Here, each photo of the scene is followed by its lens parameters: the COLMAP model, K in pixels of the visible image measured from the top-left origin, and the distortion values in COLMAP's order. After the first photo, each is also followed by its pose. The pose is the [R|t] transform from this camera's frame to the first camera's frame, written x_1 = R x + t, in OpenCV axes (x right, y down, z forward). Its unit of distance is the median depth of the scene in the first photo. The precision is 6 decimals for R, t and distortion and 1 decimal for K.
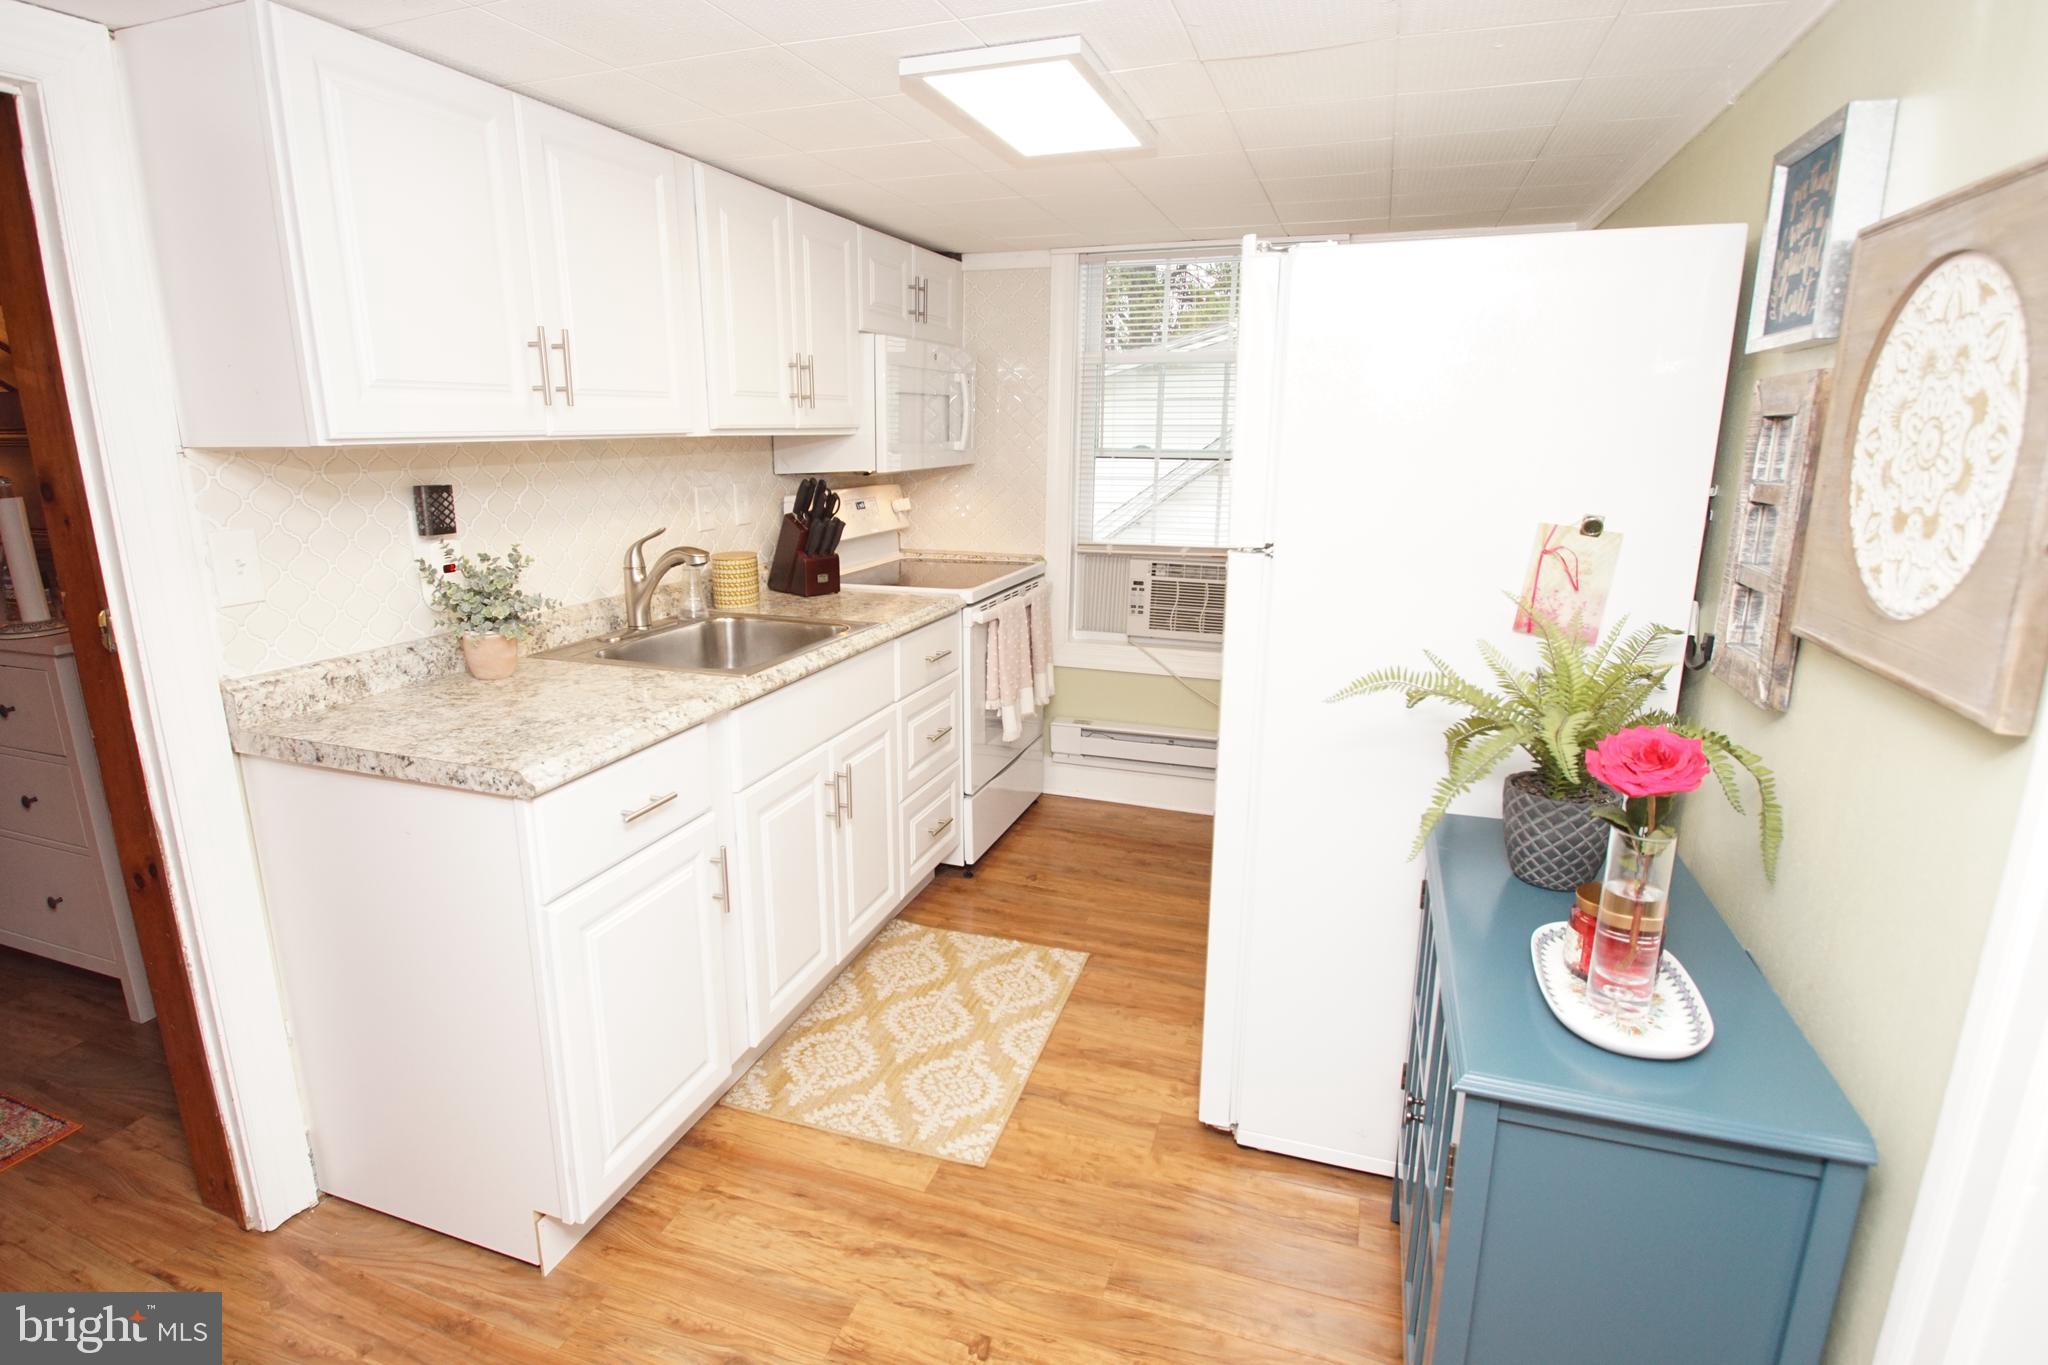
lens RADIAL K [[1015.8, 0, 1018.5], [0, 1015.8, 674.9], [0, 0, 1]] dist [-0.002162, -0.000835]
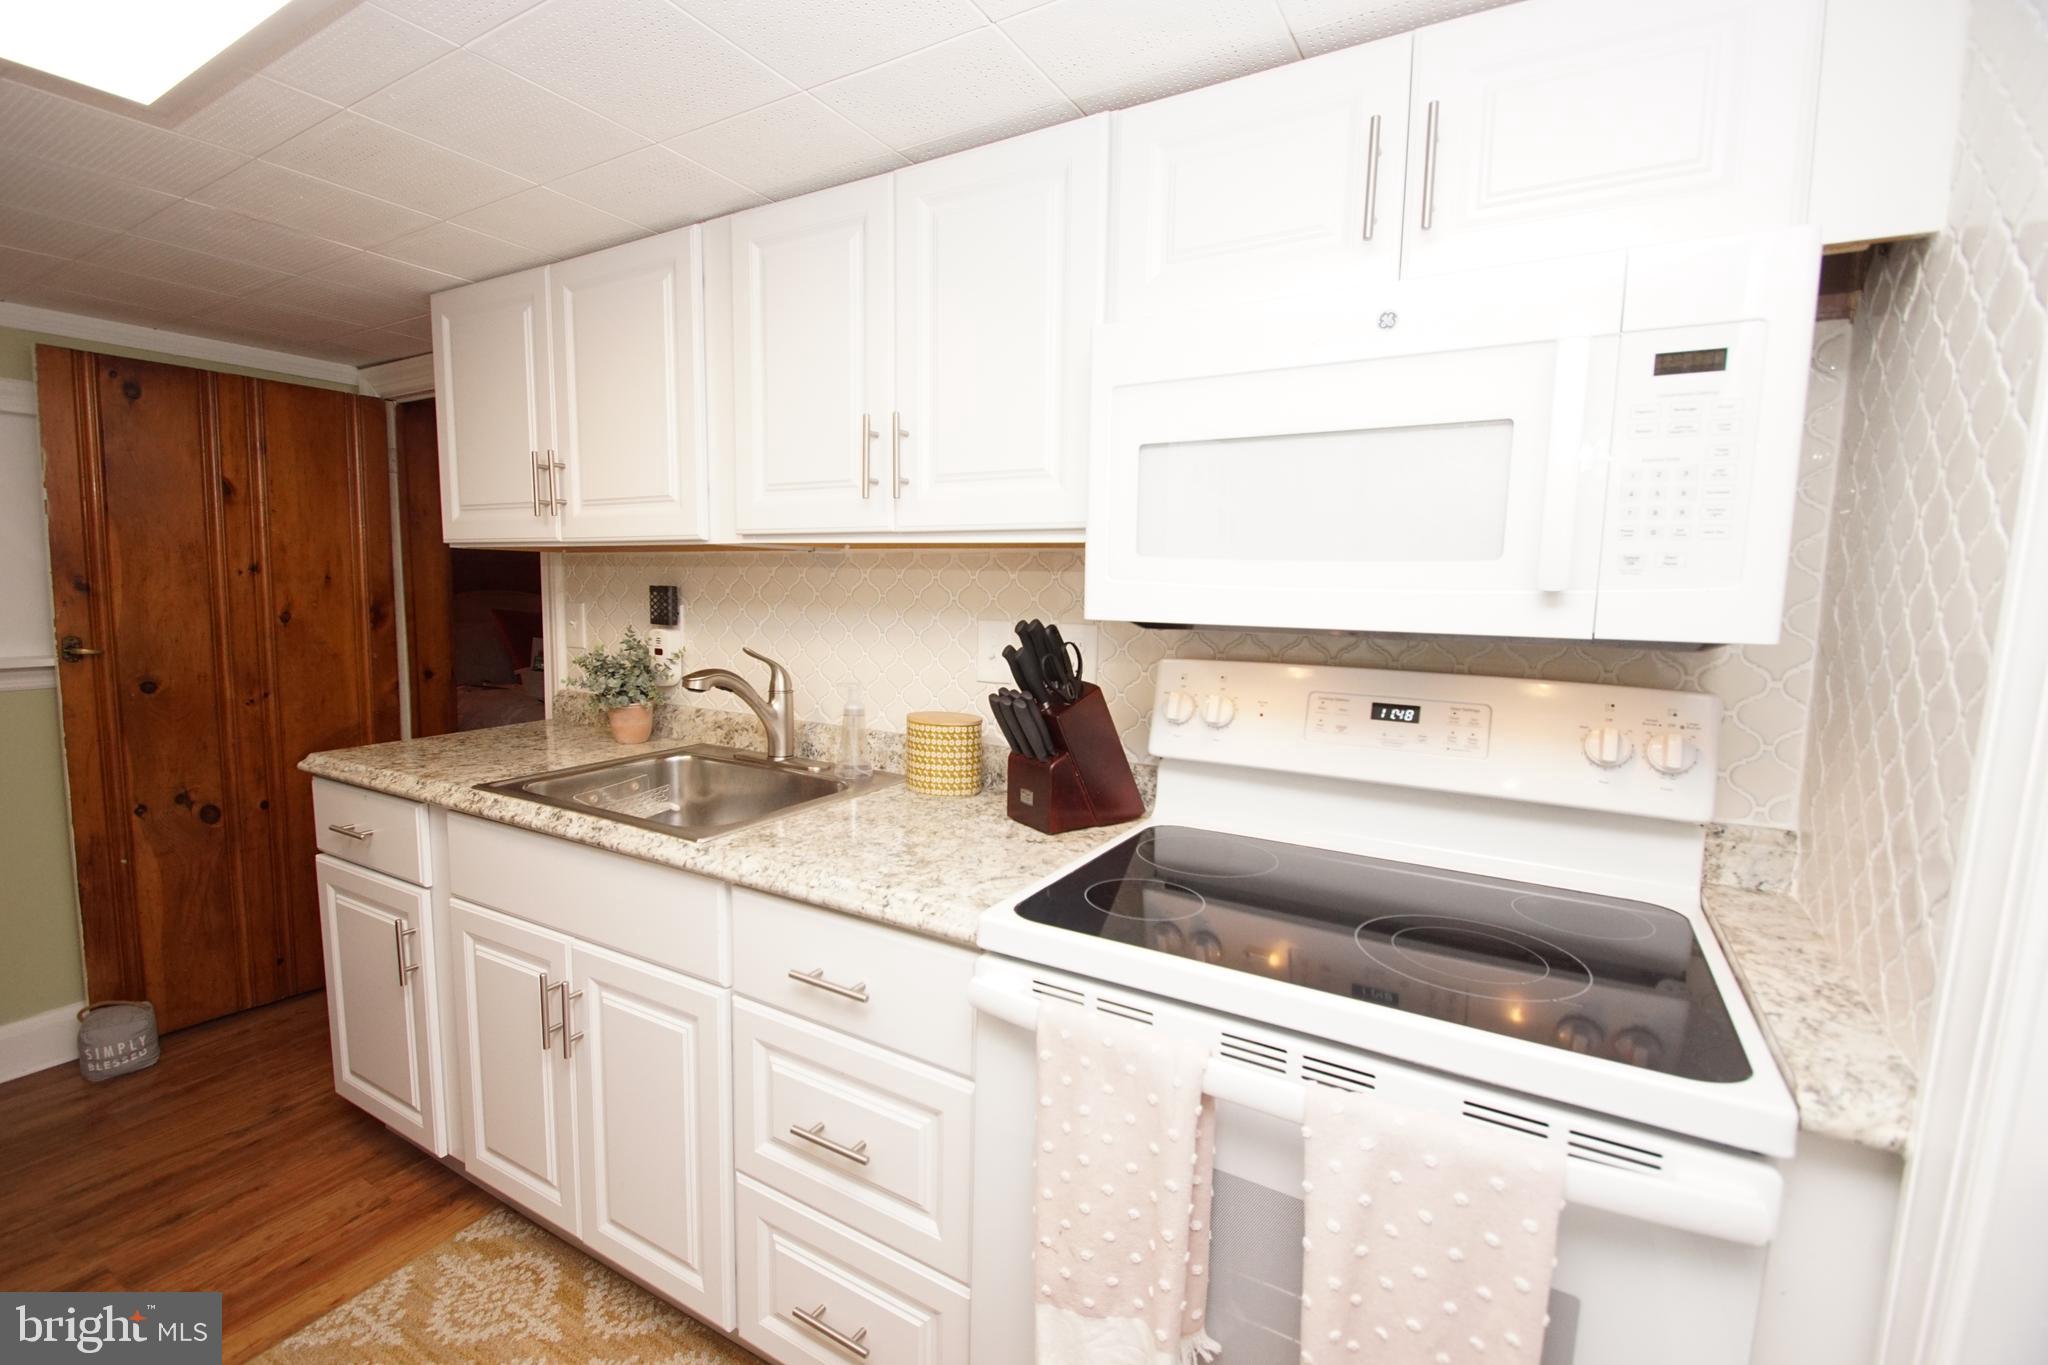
lens RADIAL K [[902.7, 0, 1015.1], [0, 902.7, 690.1], [0, 0, 1]] dist [-0.005859, -0.004731]
pose [[-0.211082, 0.105589, -0.971749, 0.368167], [-0.255214, 0.953711, 0.159067, -0.298949], [0.943563, 0.281580, -0.174363, 1.387741]]
